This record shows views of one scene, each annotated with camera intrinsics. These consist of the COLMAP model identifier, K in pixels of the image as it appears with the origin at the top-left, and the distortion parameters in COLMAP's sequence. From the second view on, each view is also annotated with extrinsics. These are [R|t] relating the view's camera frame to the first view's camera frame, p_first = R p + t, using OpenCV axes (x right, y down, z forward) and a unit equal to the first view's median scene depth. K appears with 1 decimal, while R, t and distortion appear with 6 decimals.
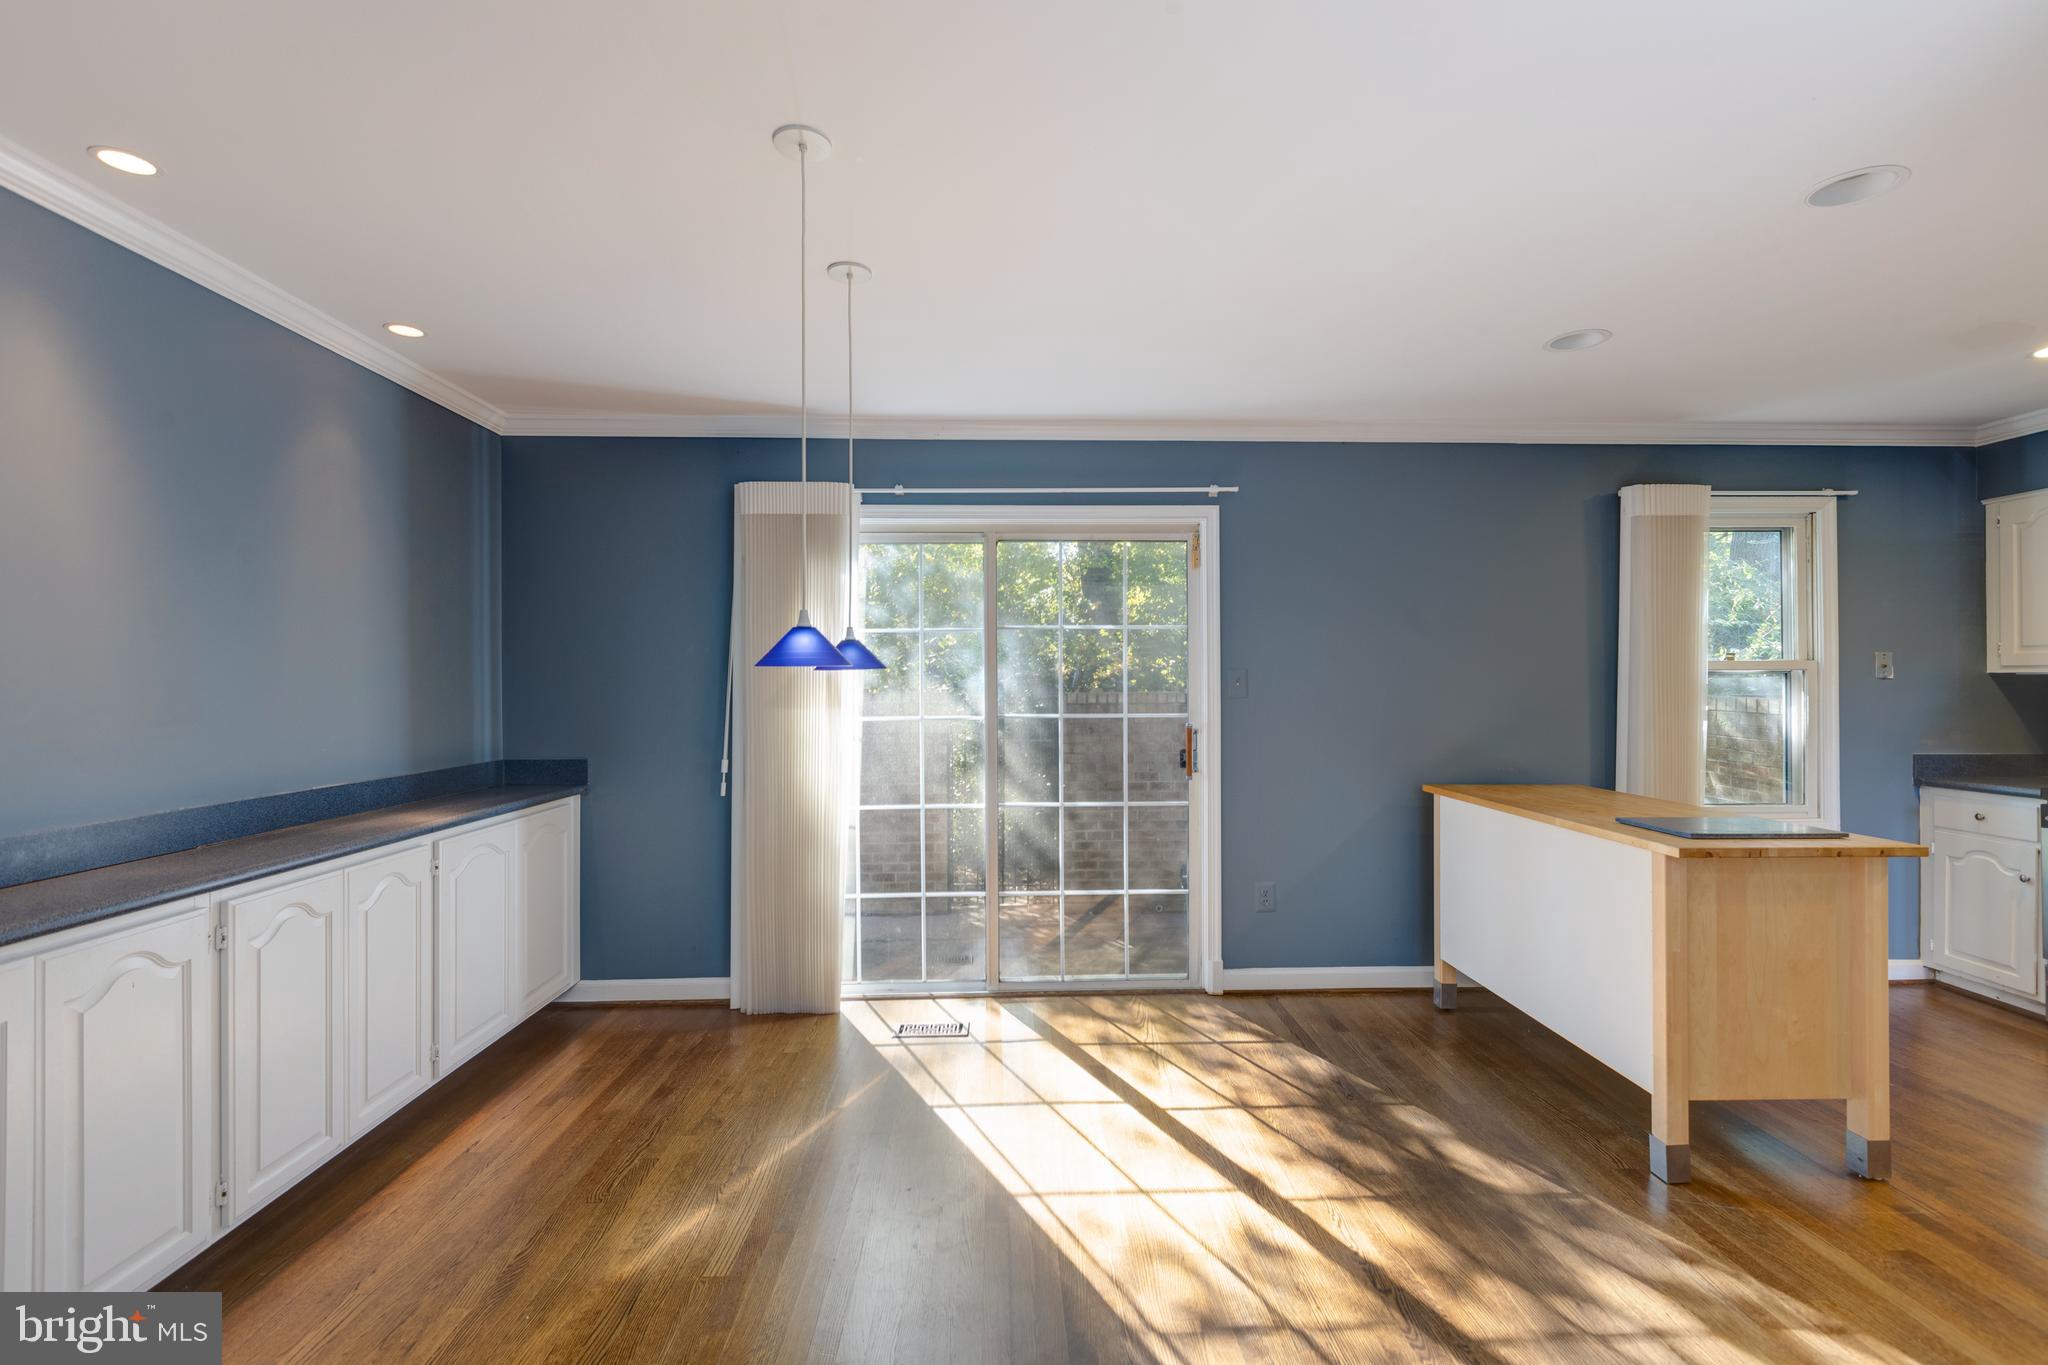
lens RADIAL K [[911.9, 0, 1032.3], [0, 911.9, 682.9], [0, 0, 1]] dist [0.000778, -0.001042]
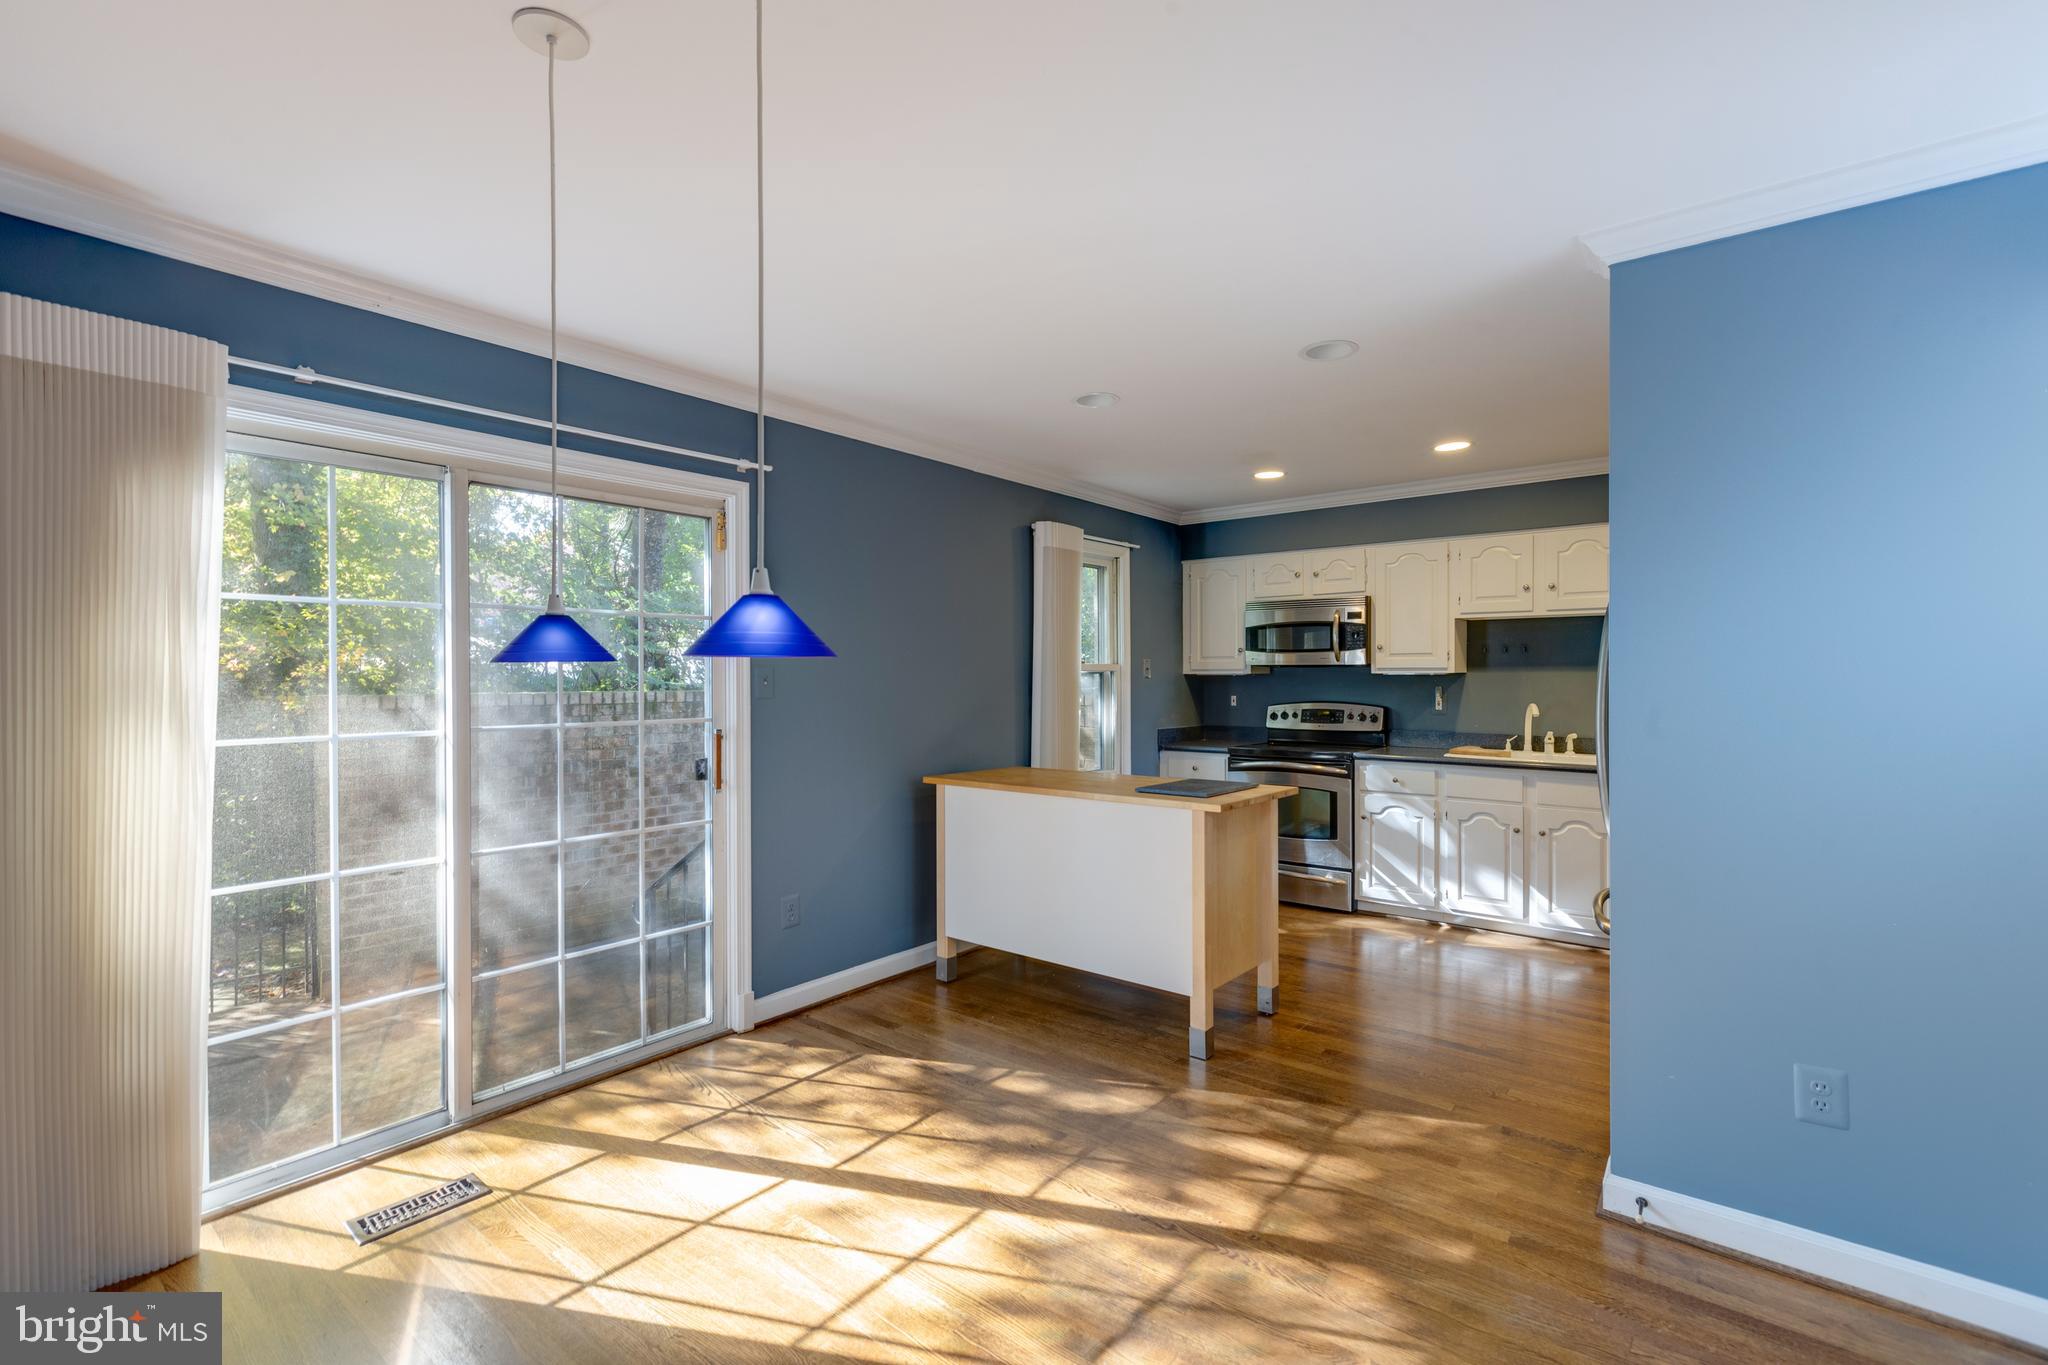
lens RADIAL K [[911.9, 0, 1031.2], [0, 911.9, 676.5], [0, 0, 1]] dist [0.000778, -0.001042]
pose [[0.647059, 0.002464, 0.762436, -0.301175], [0.000239, 0.999994, -0.003435, -0.001580], [-0.762440, 0.002405, 0.647055, 0.214521]]
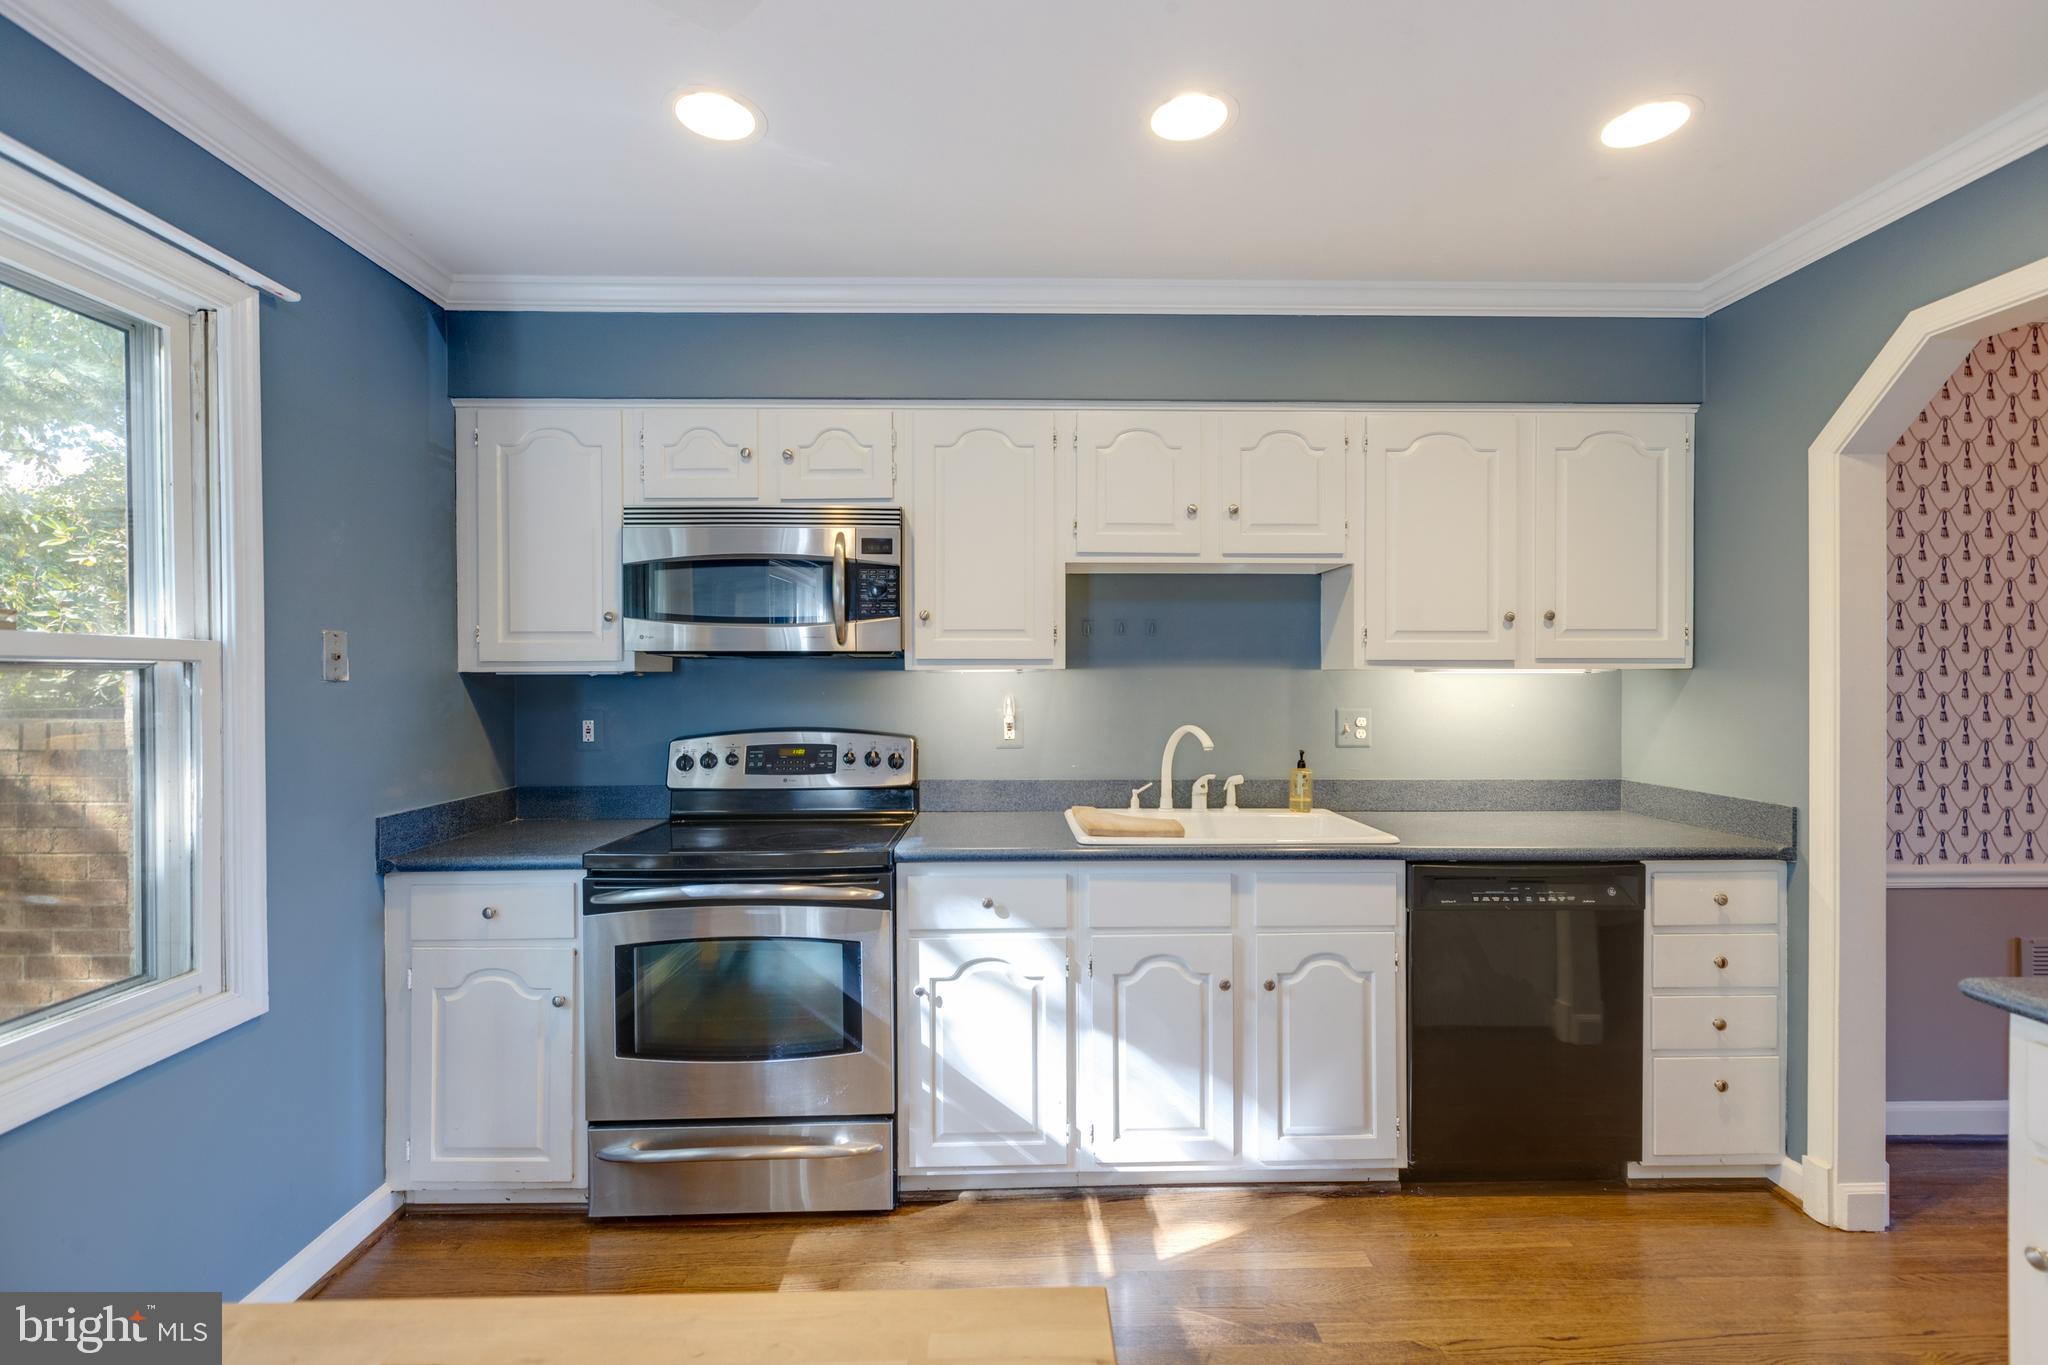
lens RADIAL K [[911.9, 0, 1034.3], [0, 911.9, 672.8], [0, 0, 1]] dist [0.000778, -0.001042]
pose [[0.000541, 0.007556, 0.999971, 0.432910], [0.005272, 0.999958, -0.007559, -0.003705], [-0.999986, 0.005276, 0.000501, 0.629560]]
